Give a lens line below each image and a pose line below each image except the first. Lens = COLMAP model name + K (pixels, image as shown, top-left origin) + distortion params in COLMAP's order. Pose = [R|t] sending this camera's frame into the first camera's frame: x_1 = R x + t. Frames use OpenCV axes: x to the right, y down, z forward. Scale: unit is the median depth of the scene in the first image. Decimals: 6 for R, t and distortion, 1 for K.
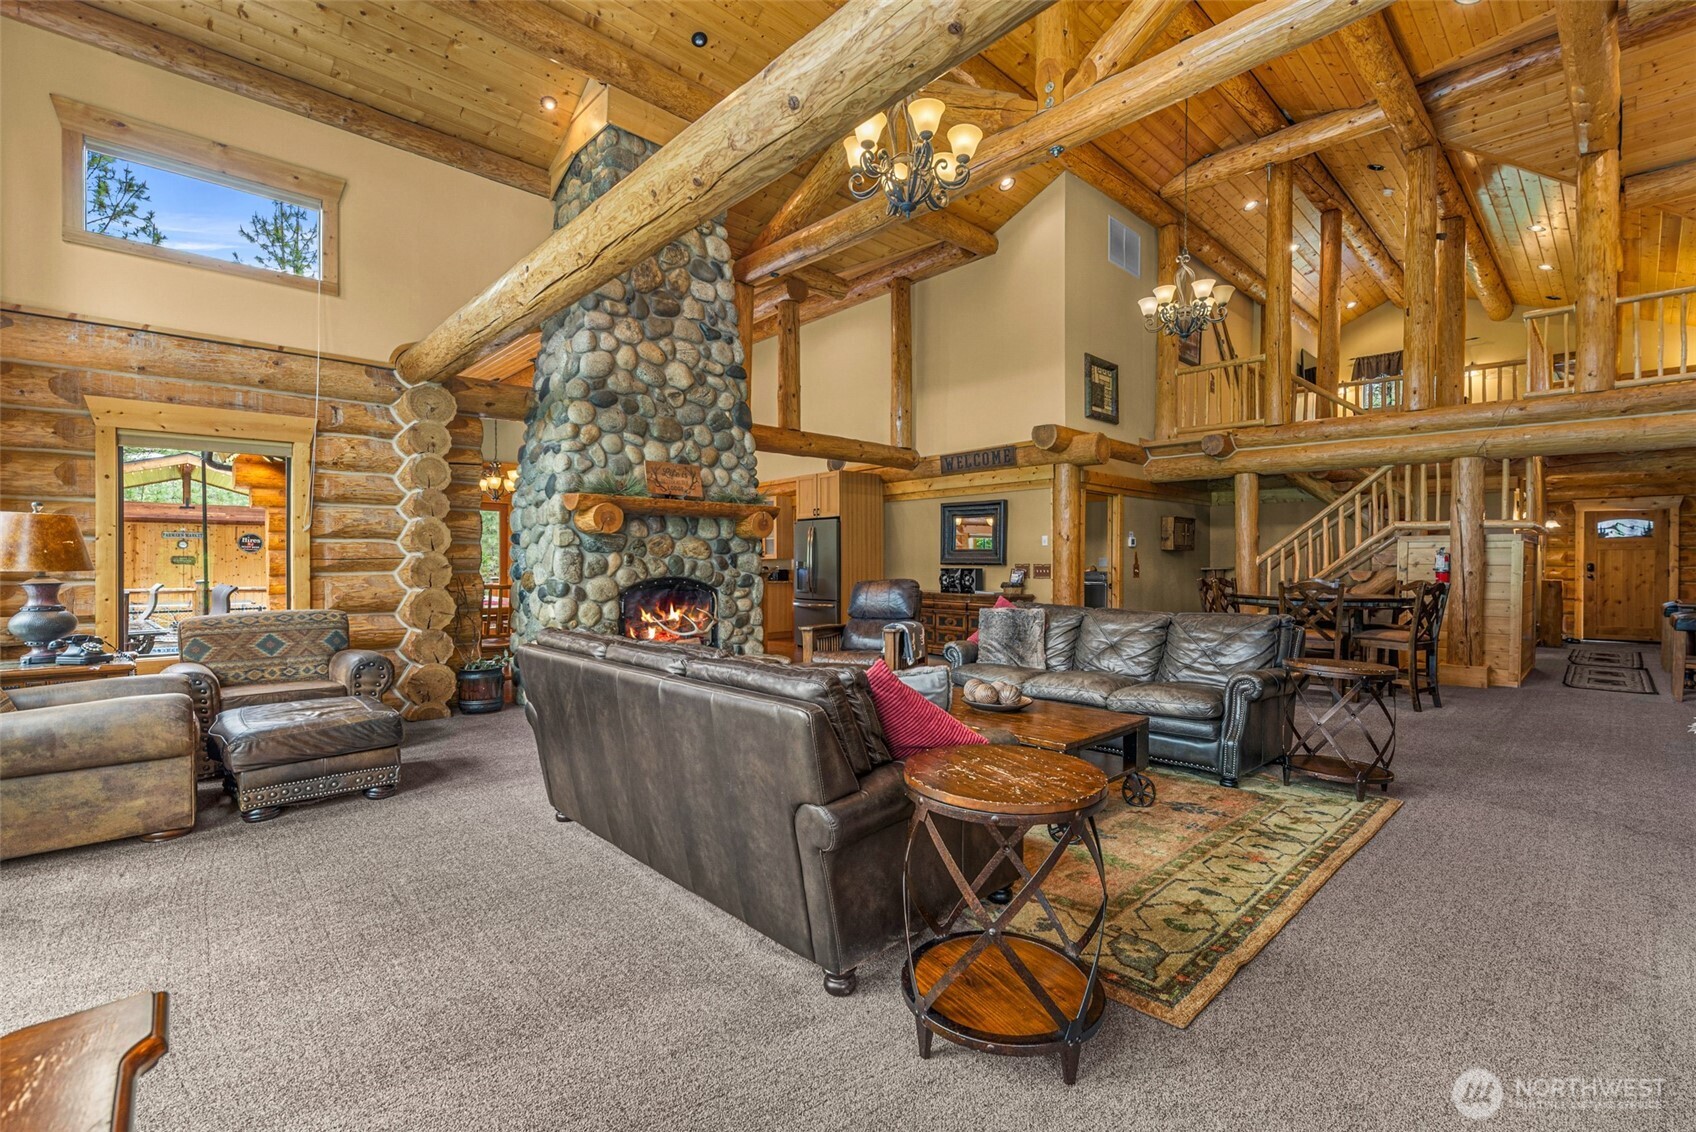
lens RADIAL K [[742.0, 0, 870.4], [0, 742.0, 570.0], [0, 0, 1]] dist [0.008208, -0.000113]
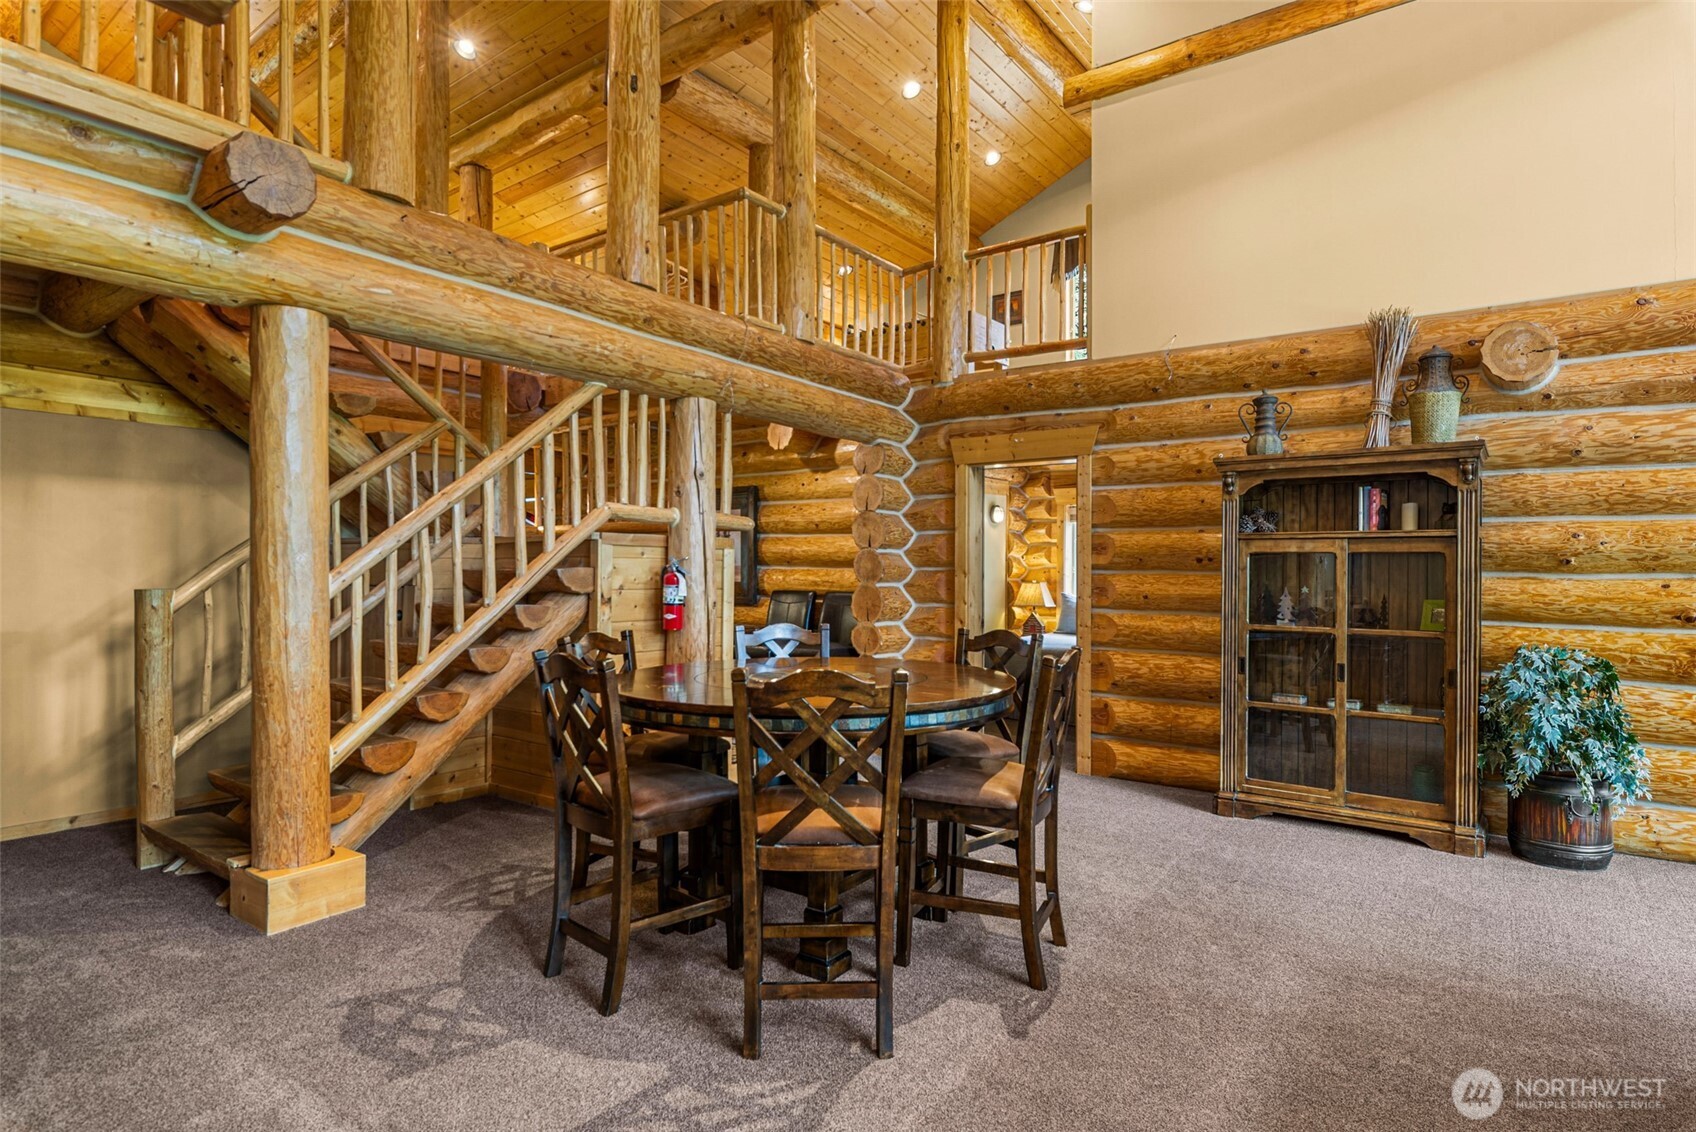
lens RADIAL K [[919.1, 0, 848.0], [0, 919.1, 566.0], [0, 0, 1]] dist [-0.001510, 0.000613]
pose [[-0.160201, -0.003047, 0.987080, 0.118103], [0.002697, 0.999990, 0.003524, -0.031193], [-0.987081, 0.003226, -0.160191, 1.155926]]
